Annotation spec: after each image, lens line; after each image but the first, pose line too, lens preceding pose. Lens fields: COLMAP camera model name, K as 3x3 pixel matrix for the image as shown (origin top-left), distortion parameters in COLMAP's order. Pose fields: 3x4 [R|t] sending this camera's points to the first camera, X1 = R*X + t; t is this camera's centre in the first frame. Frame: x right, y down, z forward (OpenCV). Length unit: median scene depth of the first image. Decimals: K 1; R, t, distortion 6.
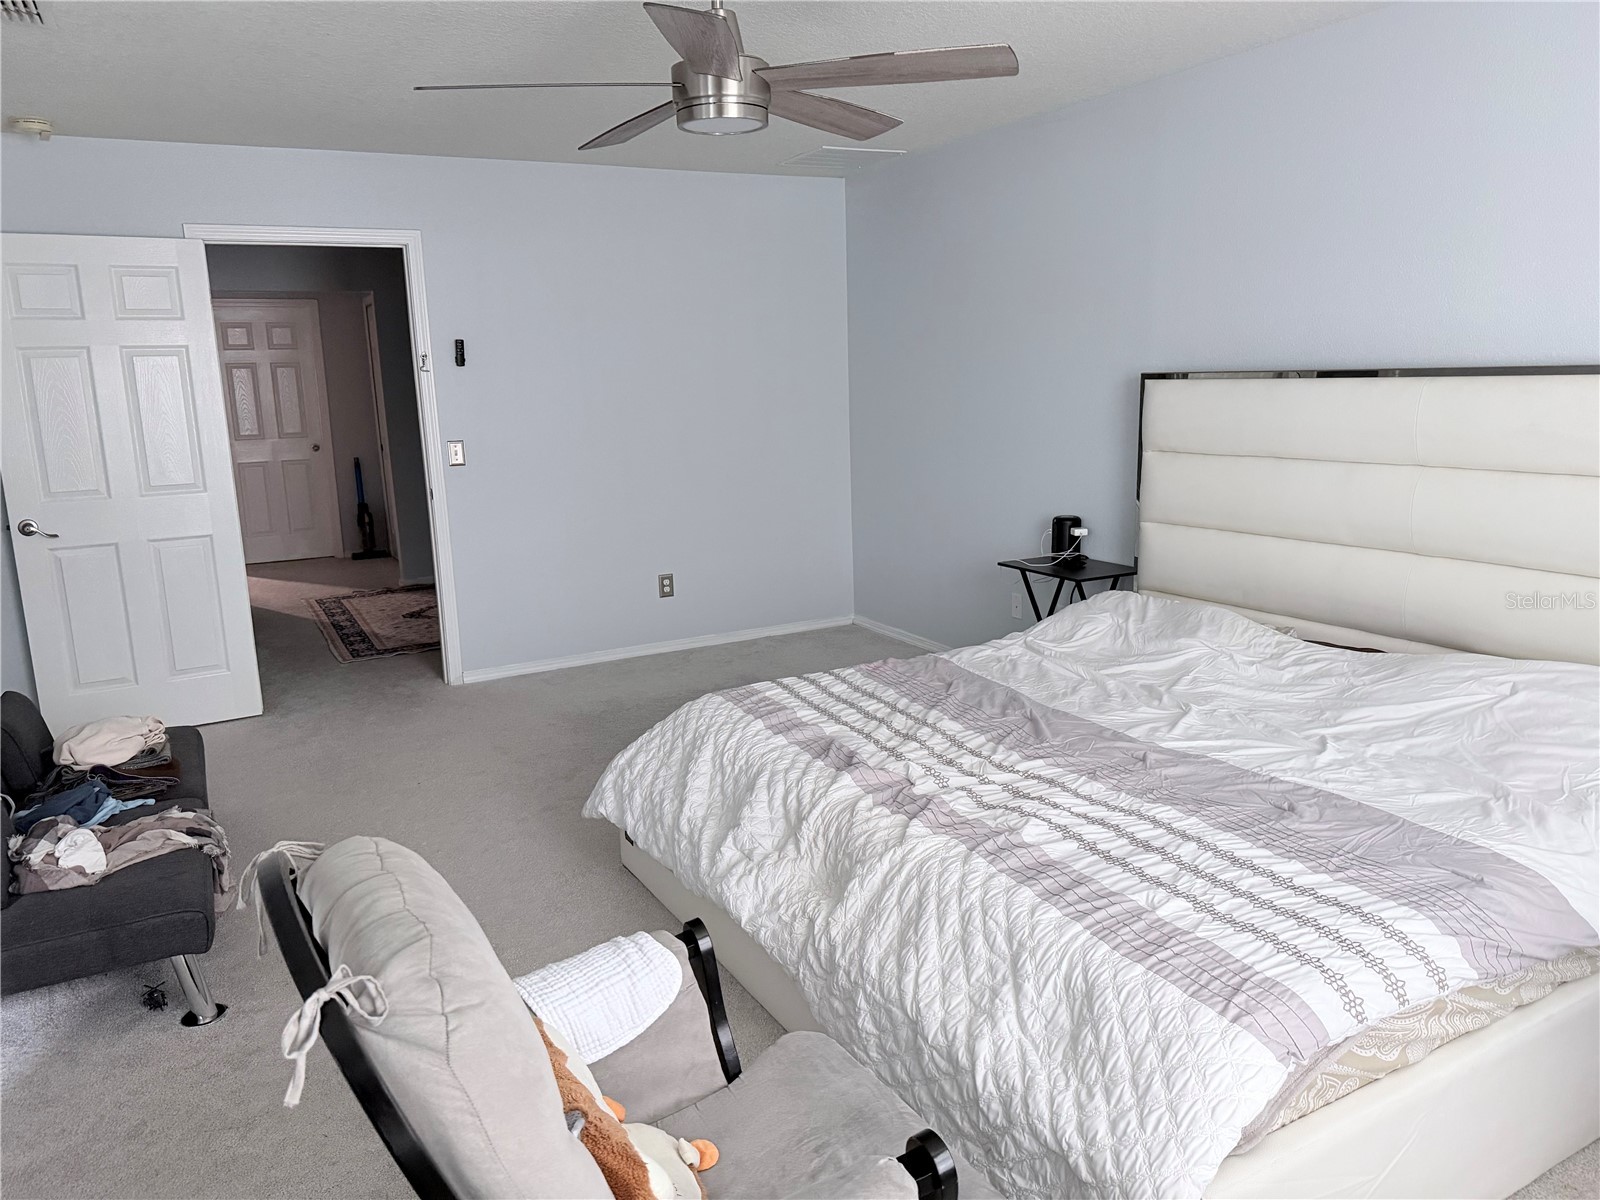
lens RADIAL K [[1122.1, 0, 799.3], [0, 1122.1, 599.9], [0, 0, 1]] dist [-0.003884, -0.000444]
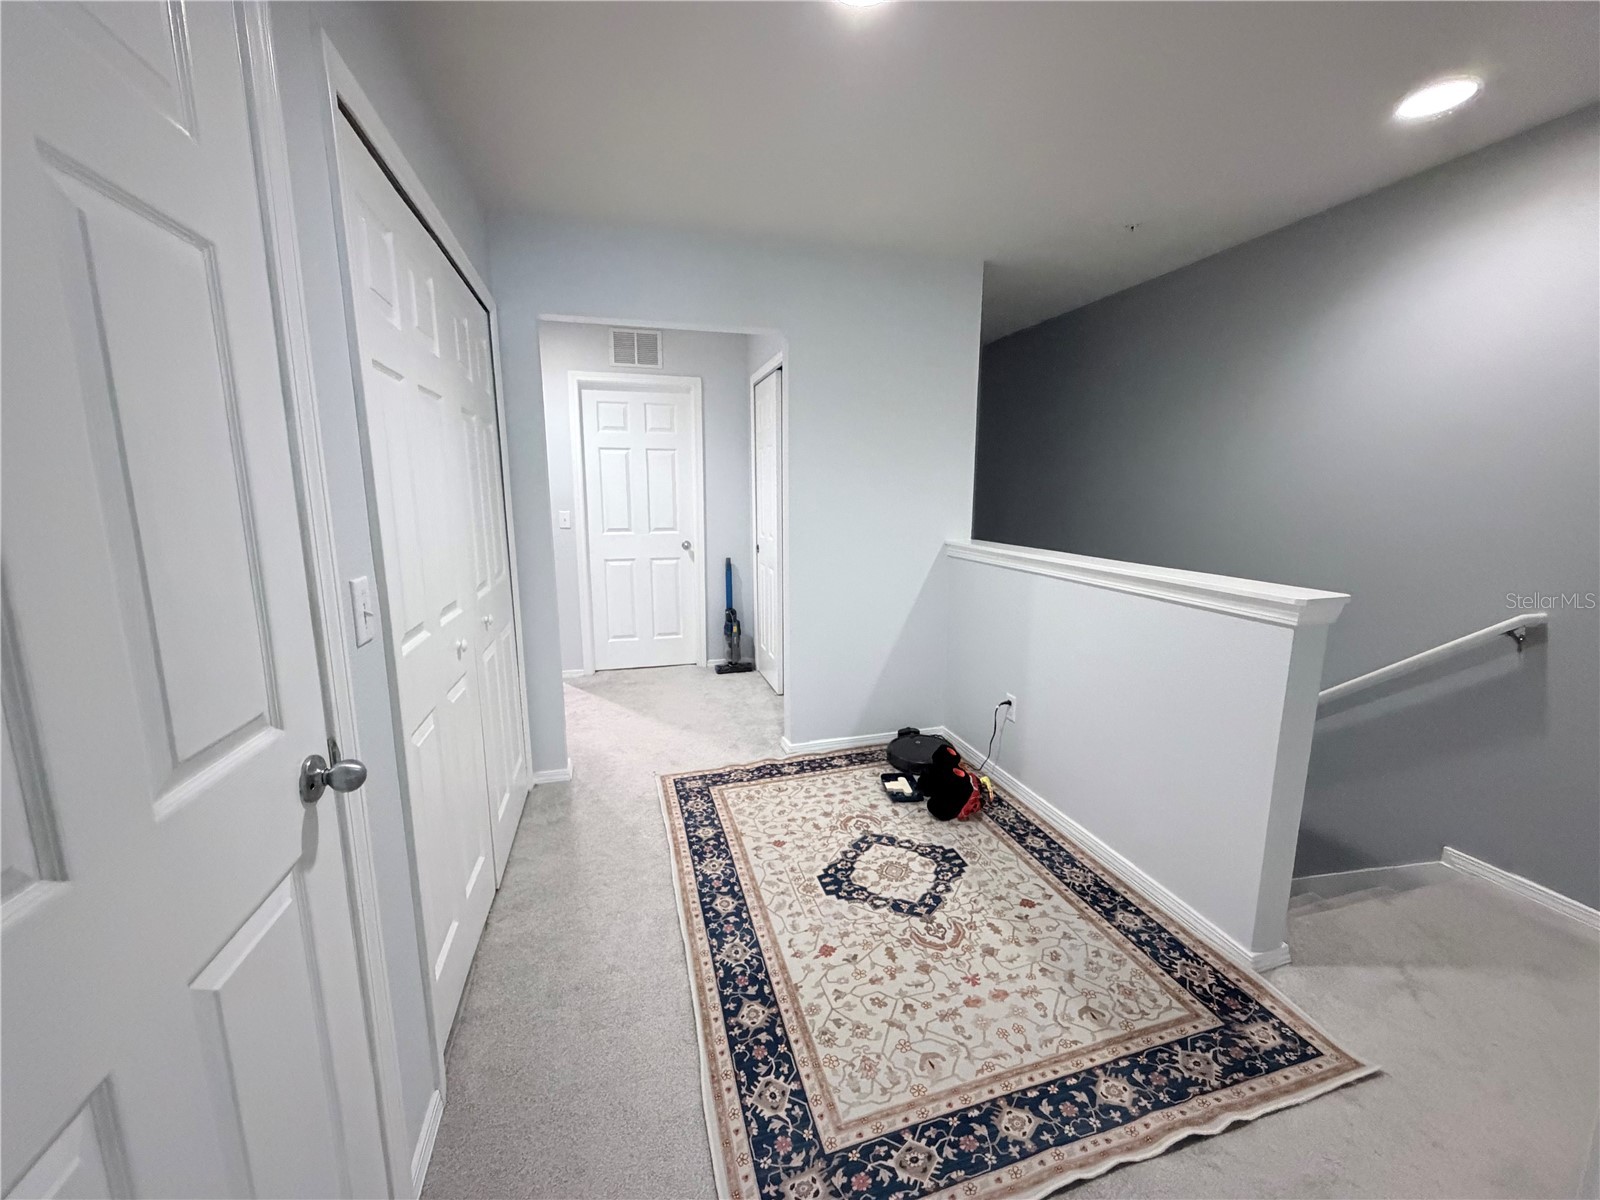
lens RADIAL K [[638.4, 0, 805.4], [0, 638.4, 598.2], [0, 0, 1]] dist [0.002482, -0.000281]
pose [[0.977483, 0.054953, -0.203731, -0.244937], [-0.060021, 0.998020, -0.018778, -0.095431], [0.202296, 0.030583, 0.978847, 0.551432]]
